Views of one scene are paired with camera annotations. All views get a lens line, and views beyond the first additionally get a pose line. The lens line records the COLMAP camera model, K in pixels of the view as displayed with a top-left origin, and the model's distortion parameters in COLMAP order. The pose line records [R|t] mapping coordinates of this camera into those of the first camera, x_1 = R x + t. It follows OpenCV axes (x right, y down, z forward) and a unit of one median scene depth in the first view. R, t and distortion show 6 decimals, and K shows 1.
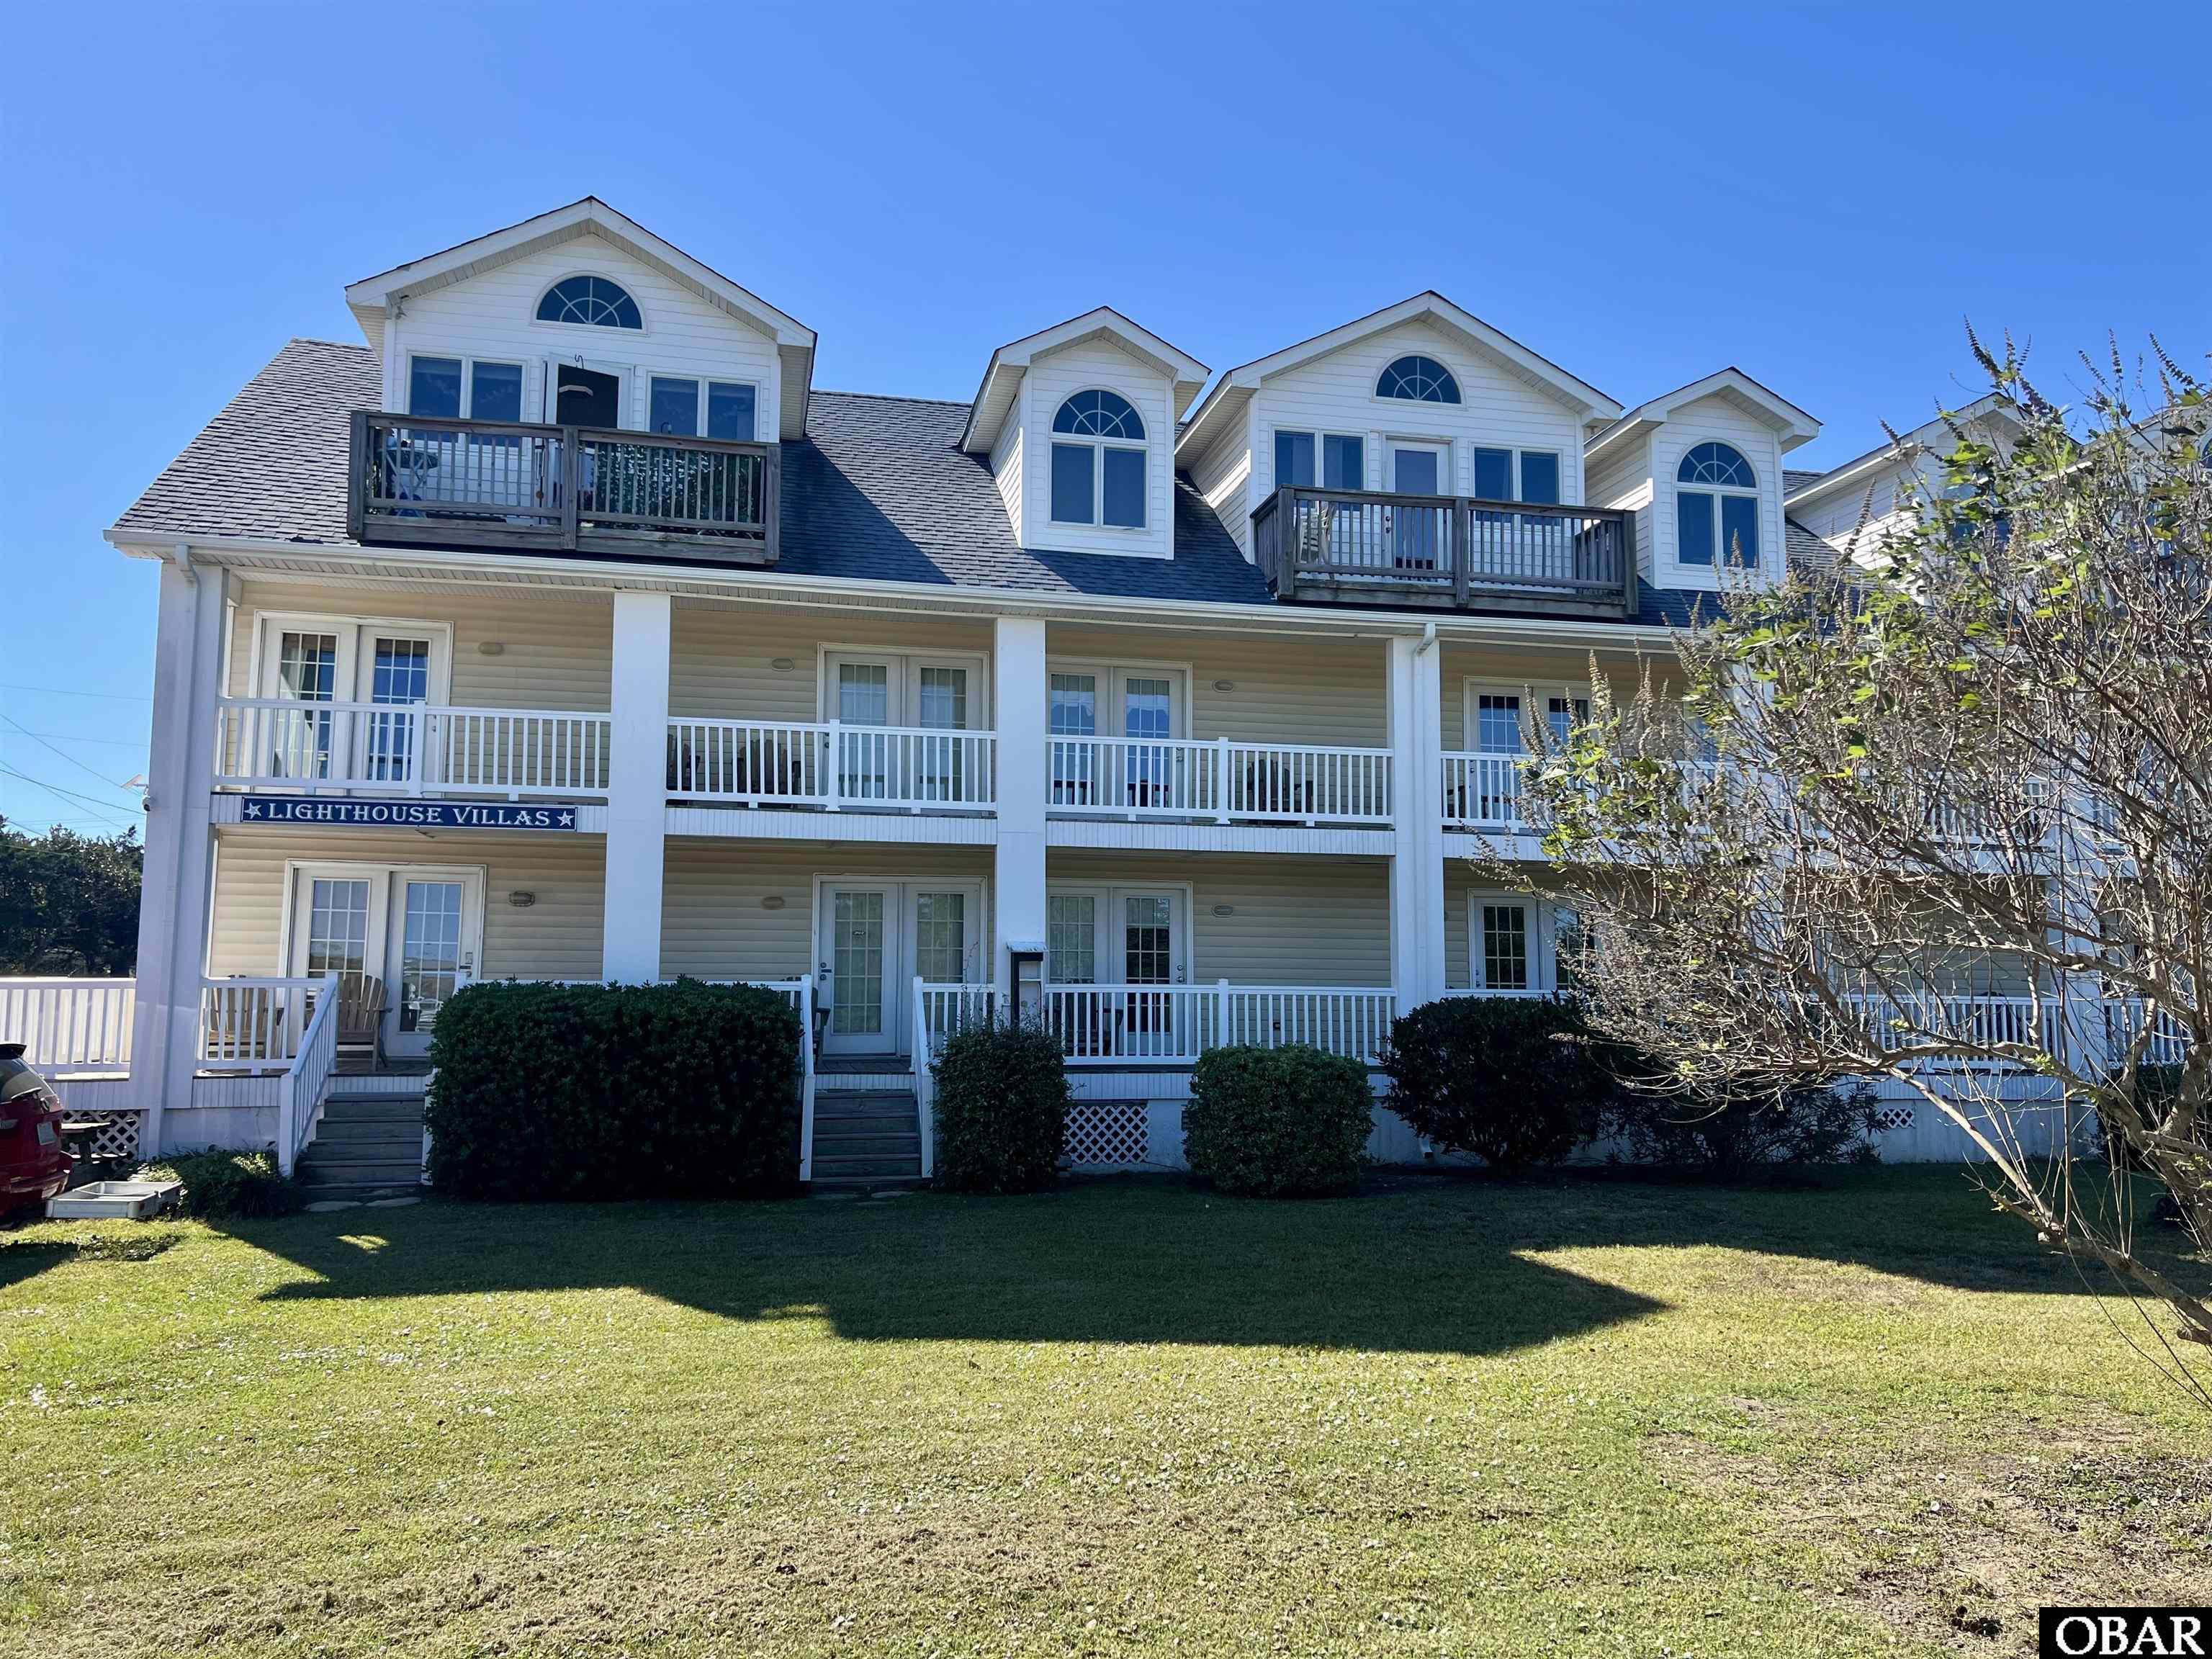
lens RADIAL K [[1641.2, 0, 1109.0], [0, 1641.2, 824.1], [0, 0, 1]] dist [0.052198, -0.005835]
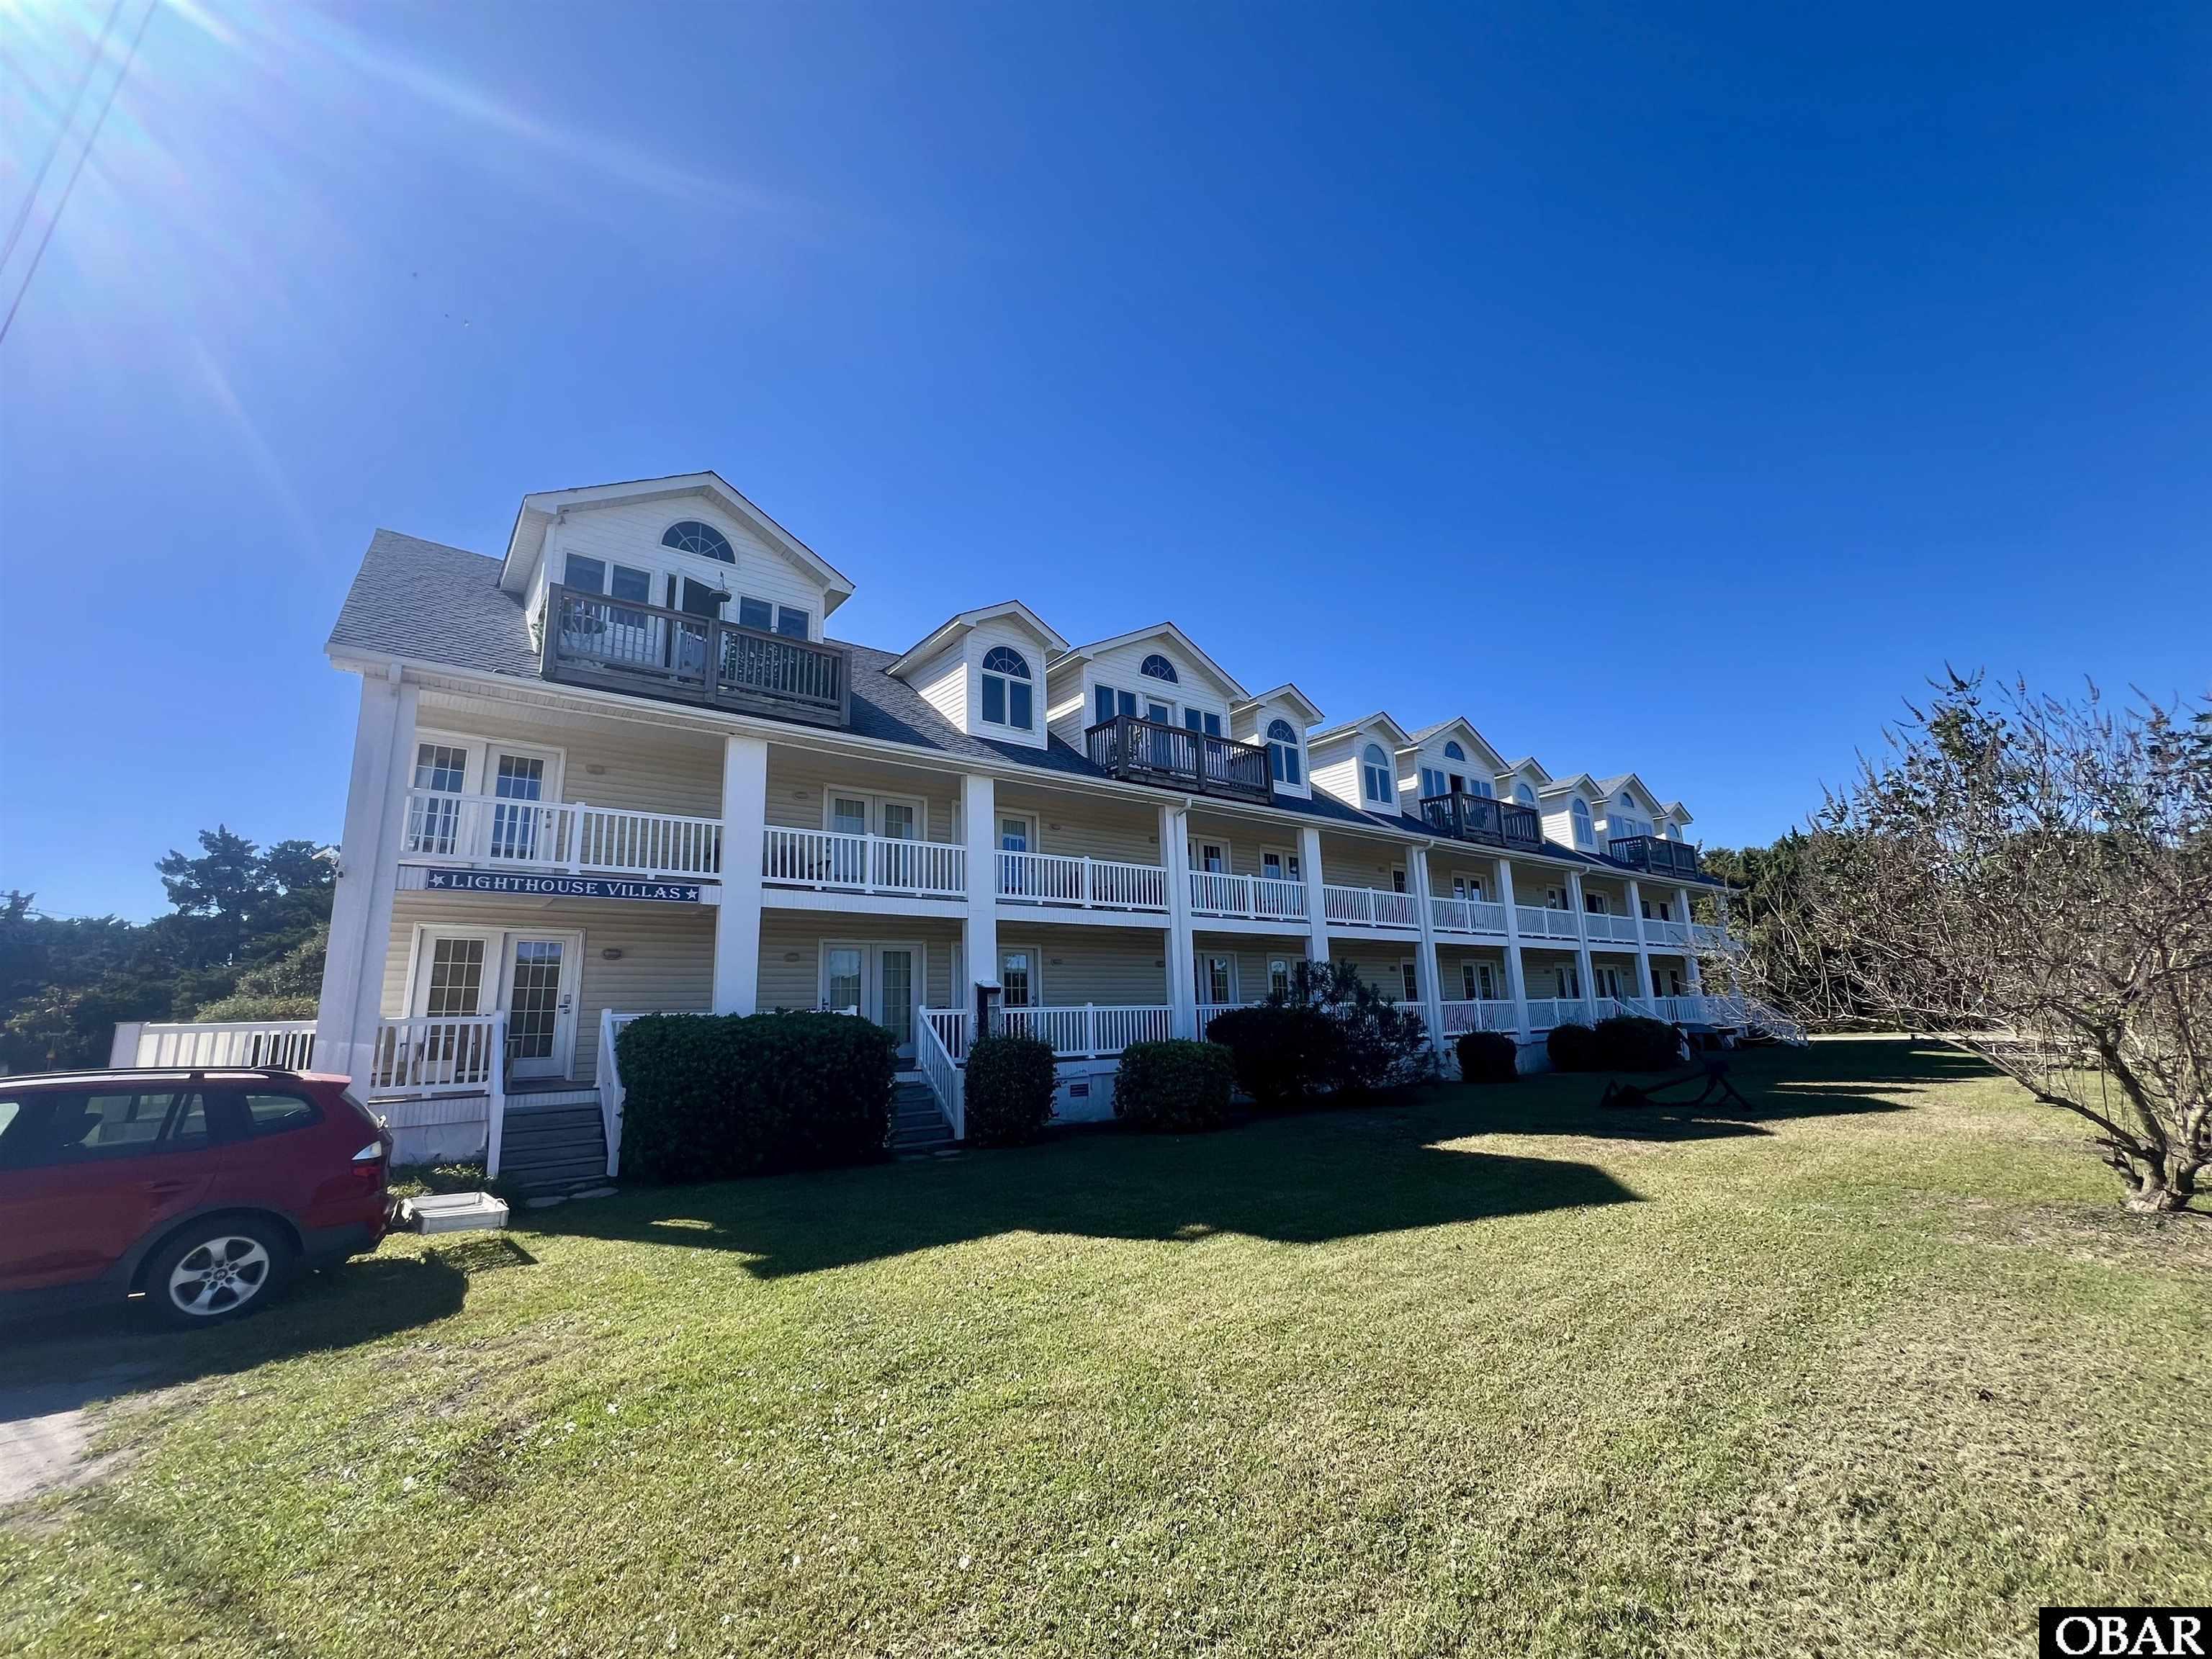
lens RADIAL K [[915.1, 0, 1105.3], [0, 915.1, 827.8], [0, 0, 1]] dist [-0.001598, 0.000089]
pose [[0.900280, 0.057365, 0.431515, -0.332585], [-0.012215, 0.994218, -0.106686, 0.017956], [-0.435140, 0.090777, 0.895775, 0.153591]]
